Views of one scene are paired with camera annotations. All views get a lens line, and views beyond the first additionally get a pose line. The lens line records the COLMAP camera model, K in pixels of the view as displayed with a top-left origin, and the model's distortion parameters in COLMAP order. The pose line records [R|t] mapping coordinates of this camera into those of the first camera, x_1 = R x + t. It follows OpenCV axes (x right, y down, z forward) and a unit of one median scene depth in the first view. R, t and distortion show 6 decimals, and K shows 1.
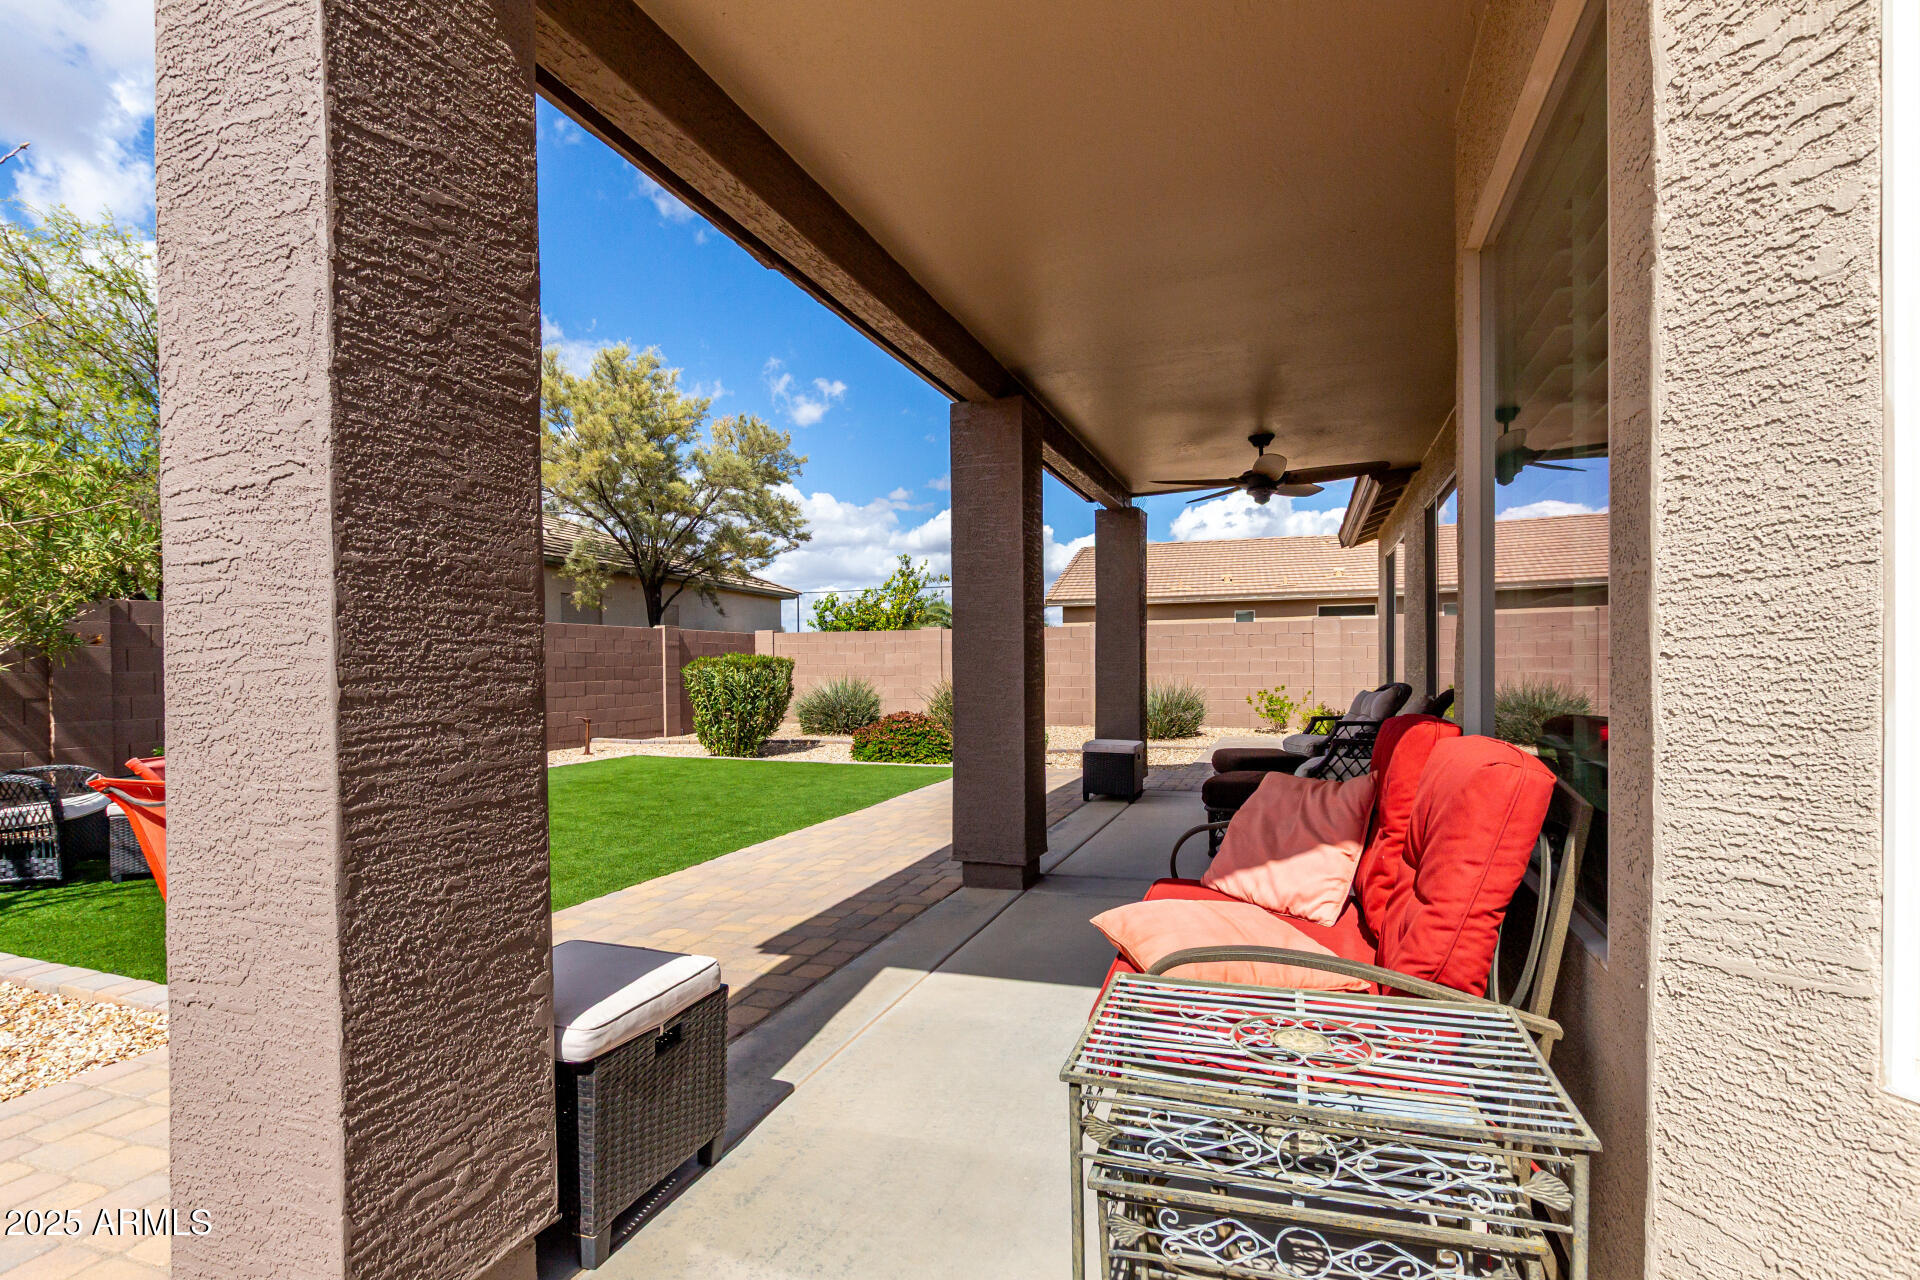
lens RADIAL K [[835.7, 0, 965.7], [0, 835.7, 674.2], [0, 0, 1]] dist [0.000029, -0.000209]
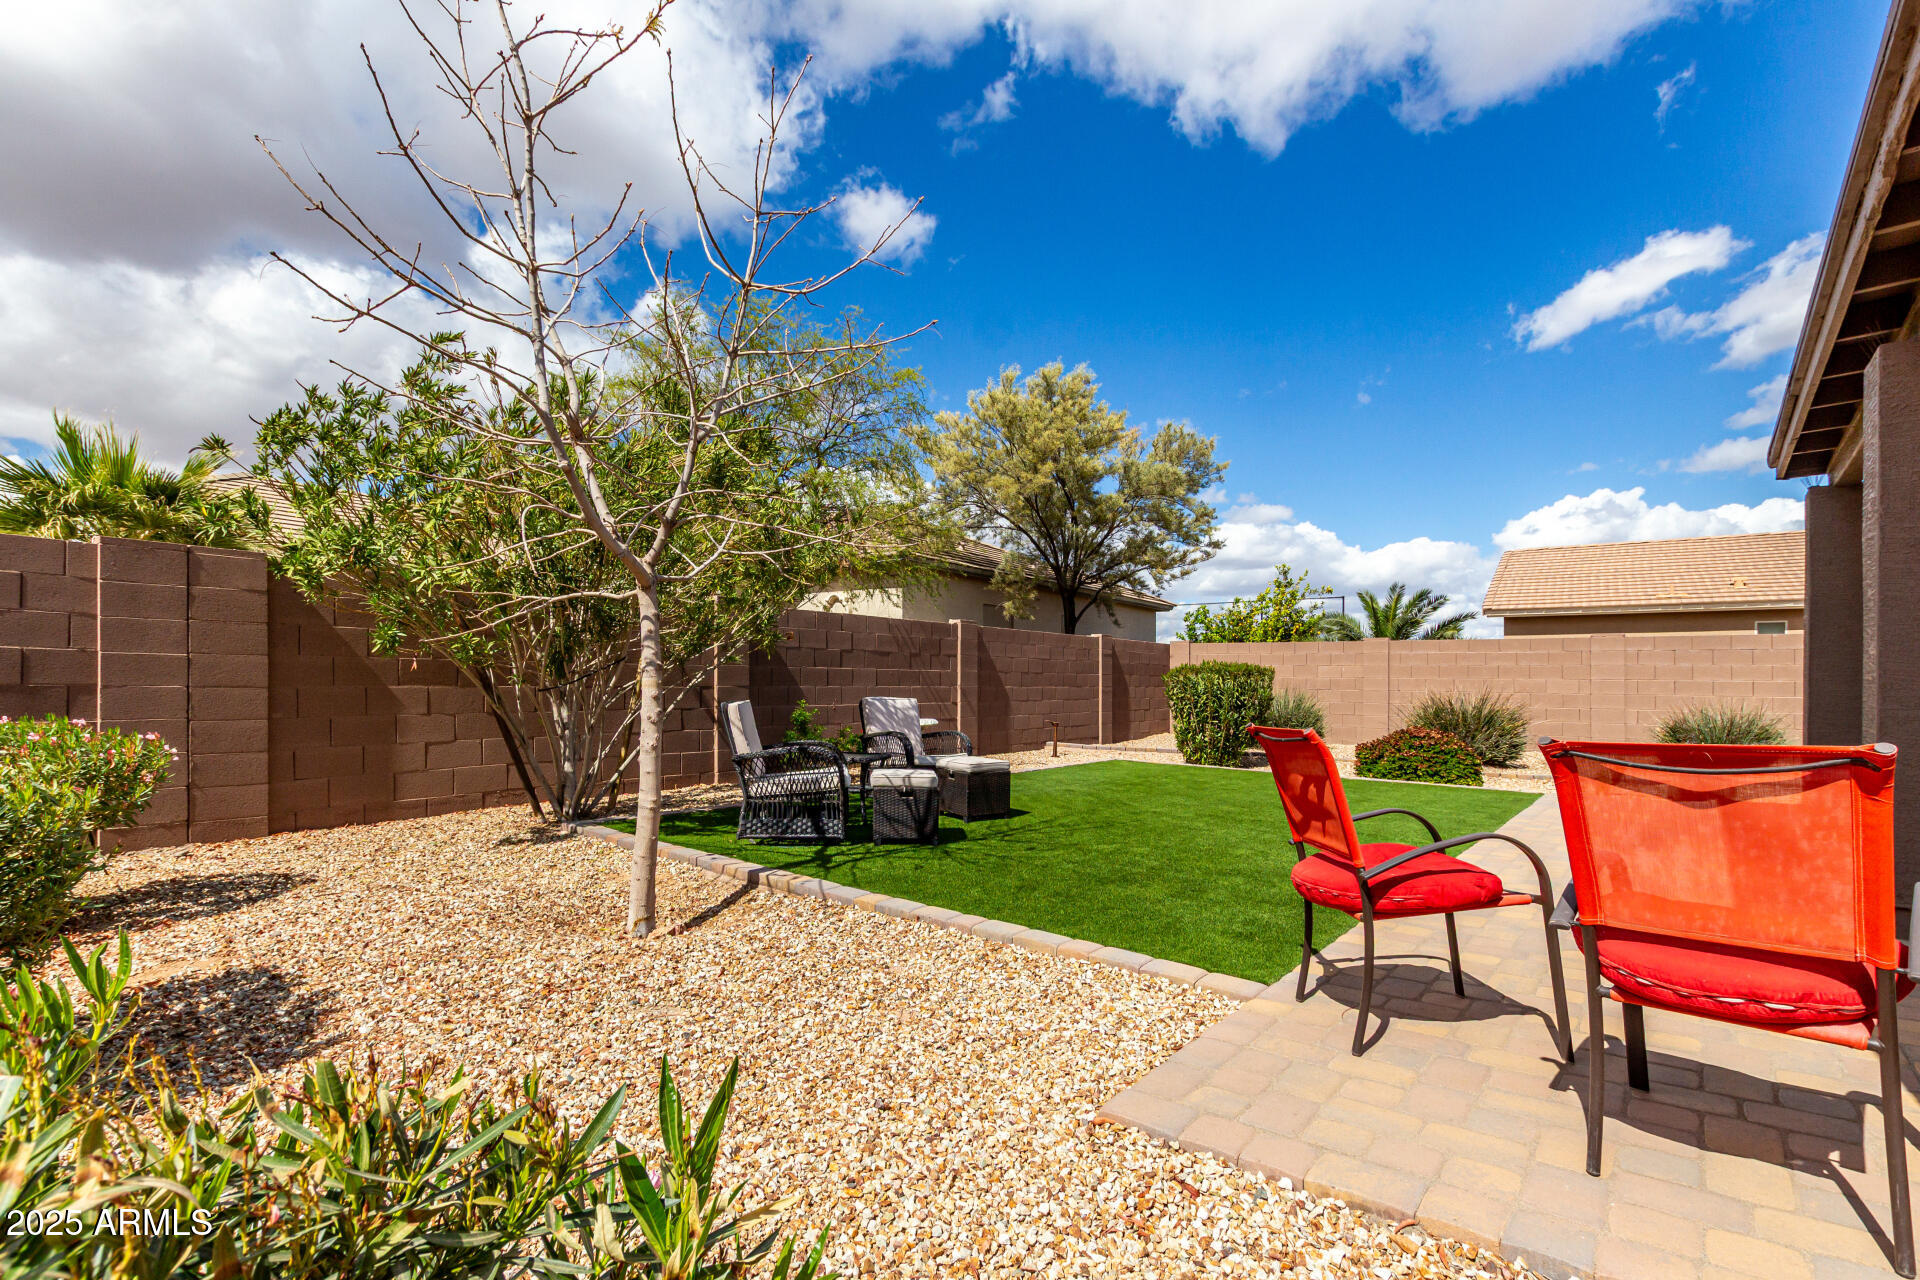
lens RADIAL K [[835.7, 0, 965.7], [0, 835.7, 674.2], [0, 0, 1]] dist [0.000029, -0.000209]
pose [[0.944514, 0.018554, -0.327945, -0.155581], [-0.025230, 0.999552, -0.016114, 0.009367], [0.327499, 0.023494, 0.944559, -0.011631]]
